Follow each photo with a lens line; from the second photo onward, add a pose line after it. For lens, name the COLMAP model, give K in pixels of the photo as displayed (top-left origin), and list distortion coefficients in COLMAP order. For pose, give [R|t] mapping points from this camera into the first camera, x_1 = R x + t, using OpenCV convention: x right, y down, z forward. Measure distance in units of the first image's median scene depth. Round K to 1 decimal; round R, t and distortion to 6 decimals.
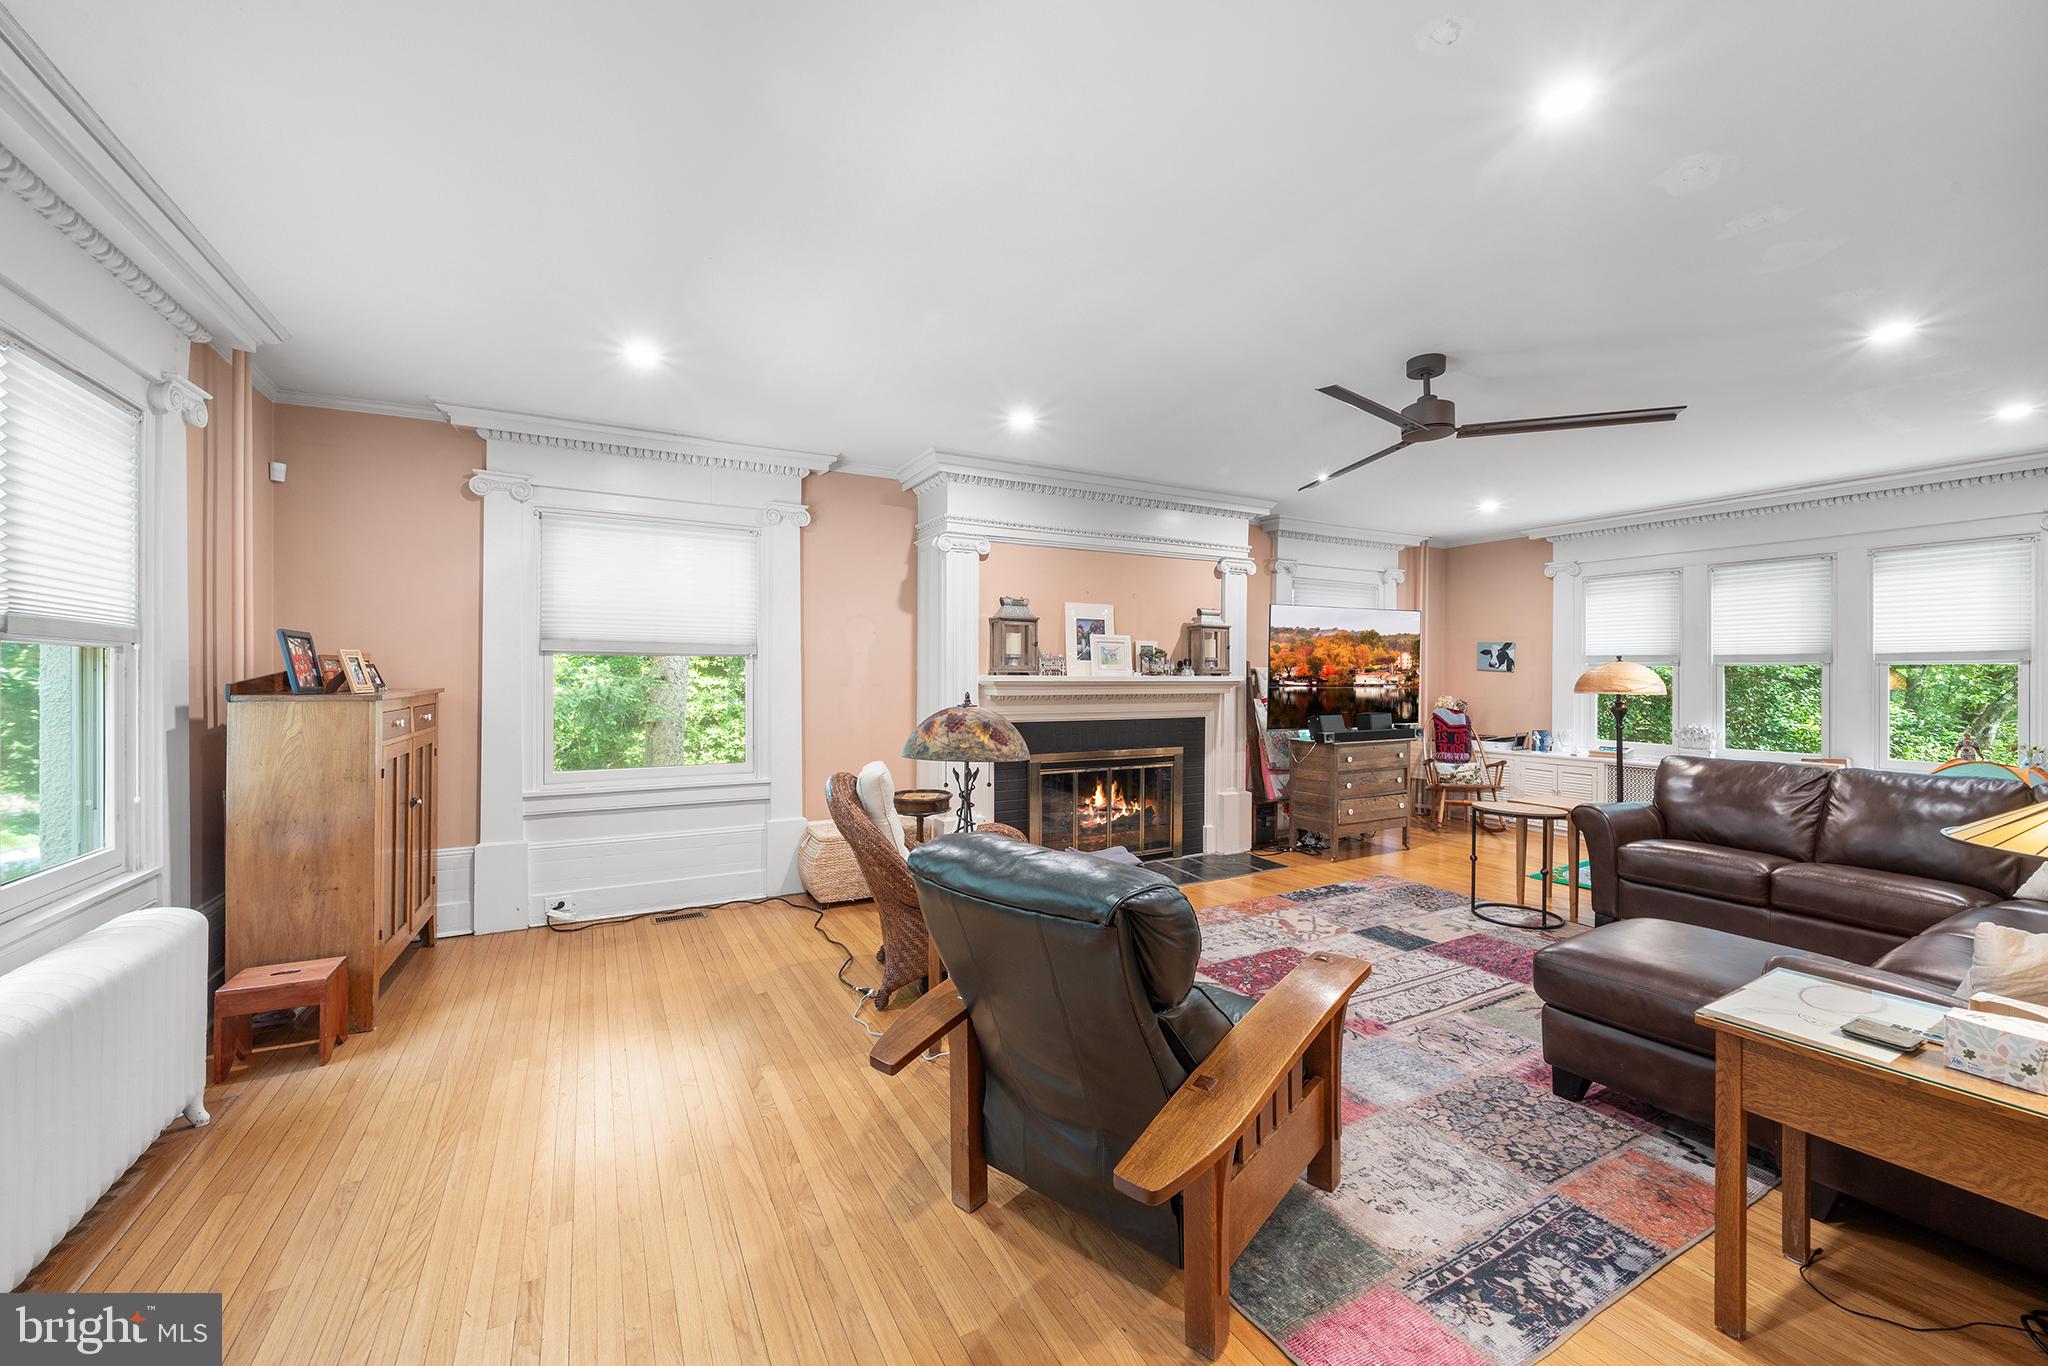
lens RADIAL K [[788.7, 0, 1016.2], [0, 788.7, 669.7], [0, 0, 1]] dist [-0.003038, 0.000015]
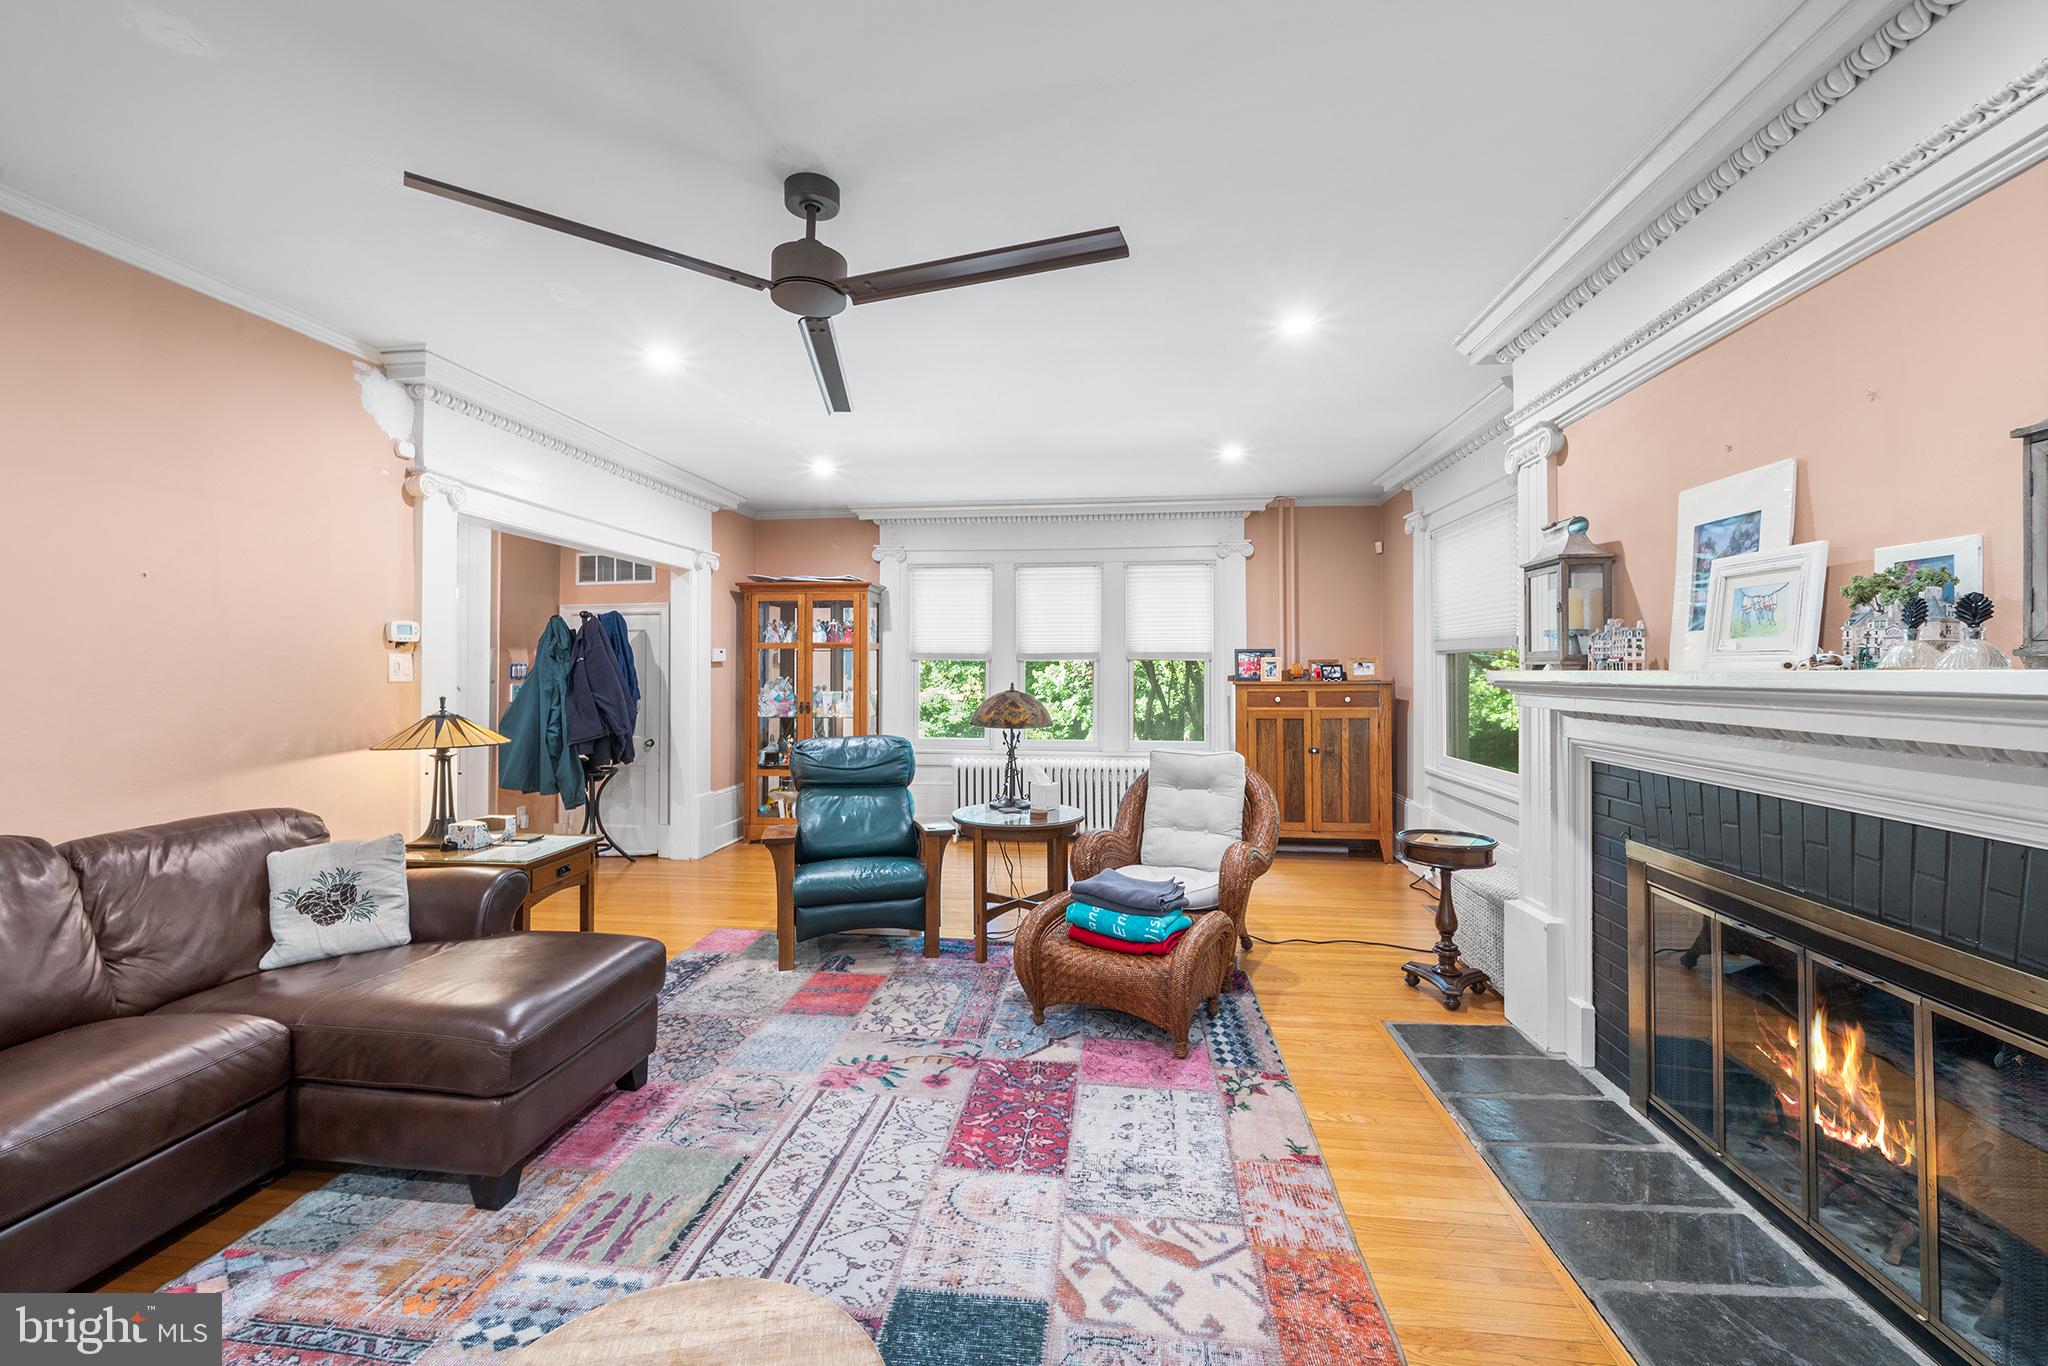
lens RADIAL K [[823.7, 0, 1021.9], [0, 823.7, 680.9], [0, 0, 1]] dist [-0.000659, -0.000230]
pose [[-0.584118, -0.001869, -0.811666, 0.816595], [-0.000969, 0.999998, -0.001605, 0.017720], [0.811668, -0.000151, -0.584119, 1.301750]]
